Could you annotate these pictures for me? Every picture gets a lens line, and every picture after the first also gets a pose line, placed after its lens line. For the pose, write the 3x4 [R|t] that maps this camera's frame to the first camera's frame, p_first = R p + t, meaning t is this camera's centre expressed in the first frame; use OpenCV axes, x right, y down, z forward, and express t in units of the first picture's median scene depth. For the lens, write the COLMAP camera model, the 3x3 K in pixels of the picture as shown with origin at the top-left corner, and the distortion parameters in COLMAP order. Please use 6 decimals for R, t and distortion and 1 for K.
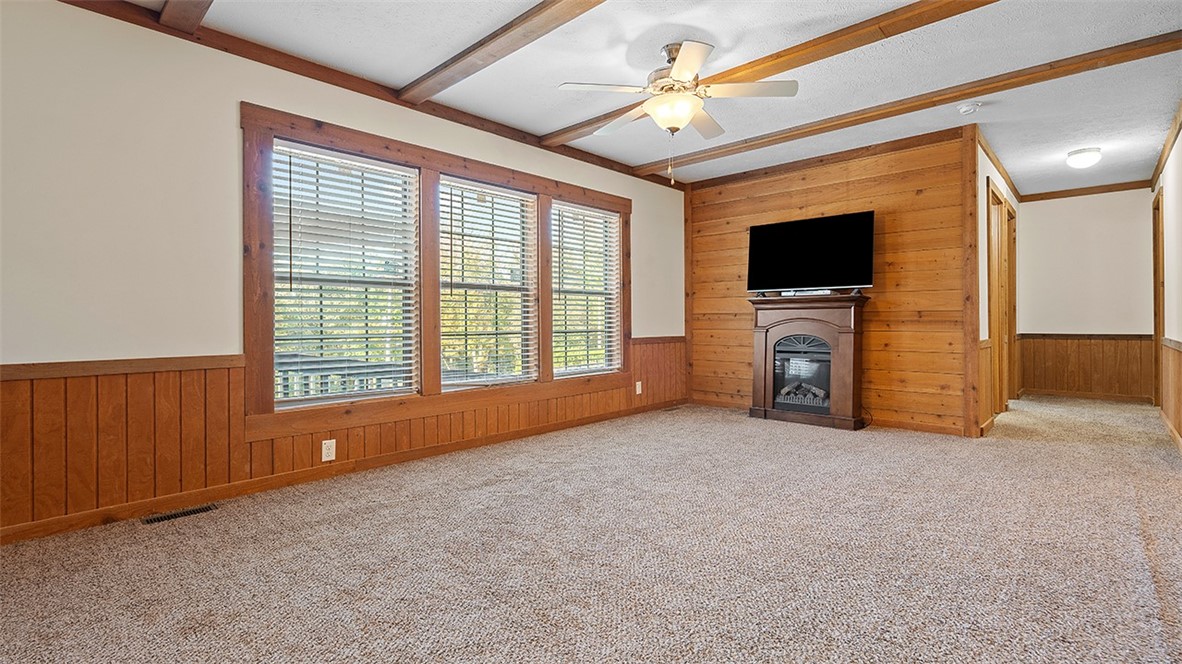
lens RADIAL K [[543.2, 0, 586.7], [0, 543.2, 321.3], [0, 0, 1]] dist [-0.012193, 0.001177]
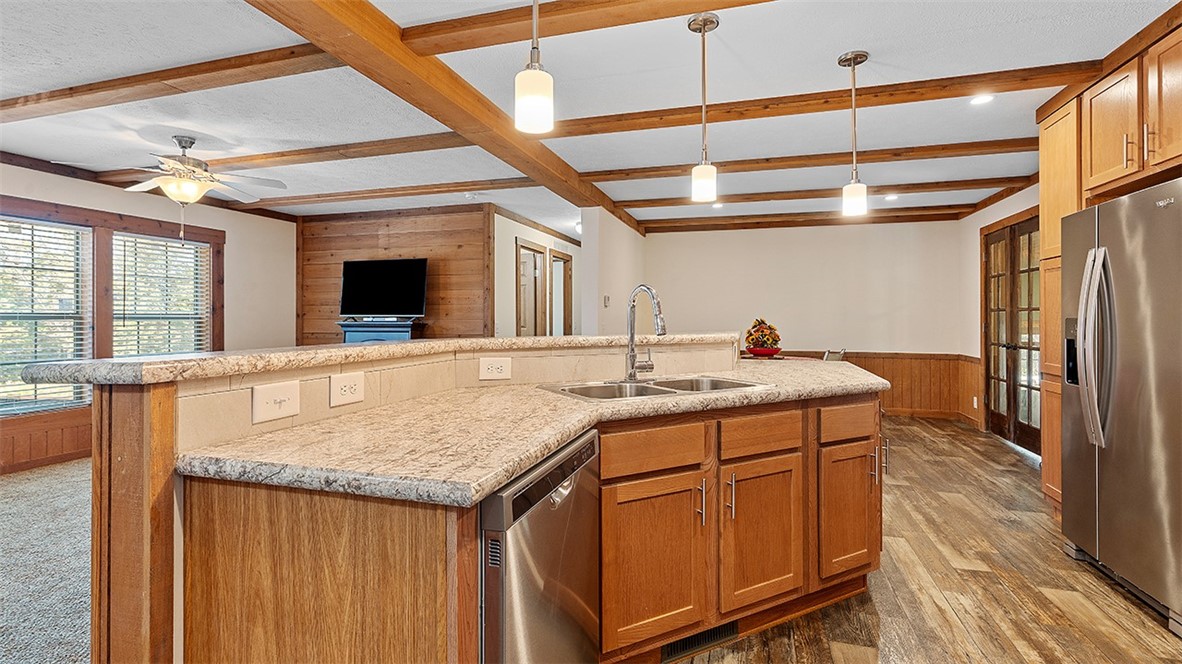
lens RADIAL K [[543.2, 0, 597.2], [0, 543.2, 326.1], [0, 0, 1]] dist [-0.012193, 0.001177]
pose [[0.885082, -0.005184, 0.465406, 0.266243], [-0.000659, 0.999923, 0.012390, -0.052555], [-0.465435, -0.011272, 0.885011, -0.347376]]
